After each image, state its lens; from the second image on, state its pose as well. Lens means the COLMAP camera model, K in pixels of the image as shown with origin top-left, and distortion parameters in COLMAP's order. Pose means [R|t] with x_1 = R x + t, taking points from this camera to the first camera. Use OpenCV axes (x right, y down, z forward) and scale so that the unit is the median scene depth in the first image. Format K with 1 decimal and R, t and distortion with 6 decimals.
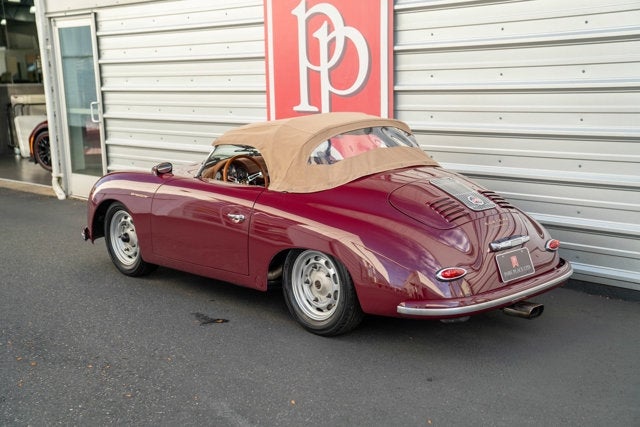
lens RADIAL K [[818.9, 0, 334.6], [0, 818.9, 224.1], [0, 0, 1]] dist [0.017393, 0.717957]
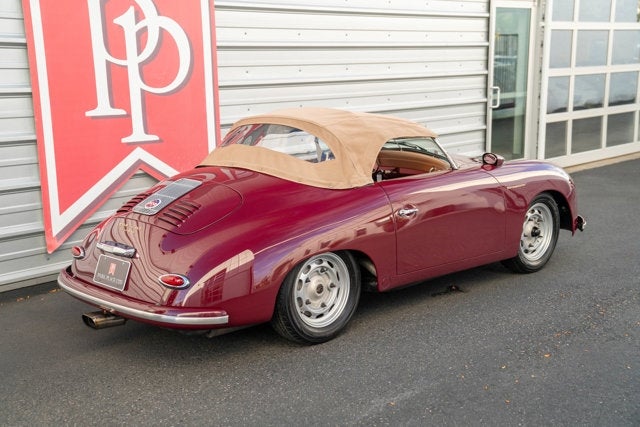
lens RADIAL K [[790.2, 0, 320.0], [0, 790.2, 213.5], [0, 0, 1]] dist [0.016096, 0.493297]
pose [[-0.002255, -0.159977, 0.987118, -0.839560], [0.202272, 0.966643, 0.157120, -0.128846], [-0.979327, 0.200021, 0.030179, 0.814391]]
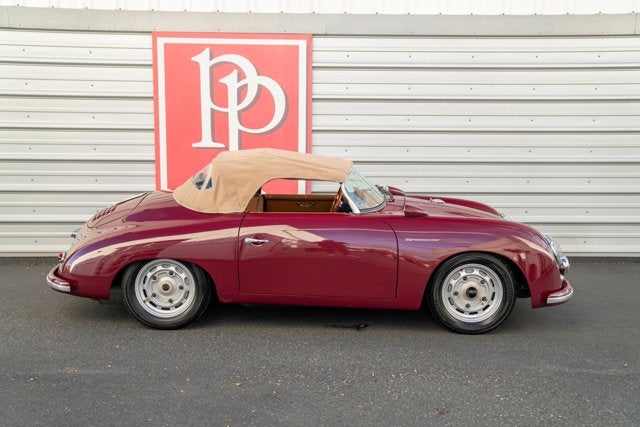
lens RADIAL K [[665.3, 0, 320.0], [0, 665.3, 213.5], [0, 0, 1]] dist [0.004389, 0.235219]
pose [[0.683253, -0.075306, 0.726288, -0.614601], [0.108593, 0.994086, 0.000915, -0.033374], [-0.722062, 0.078245, 0.687390, 0.281173]]
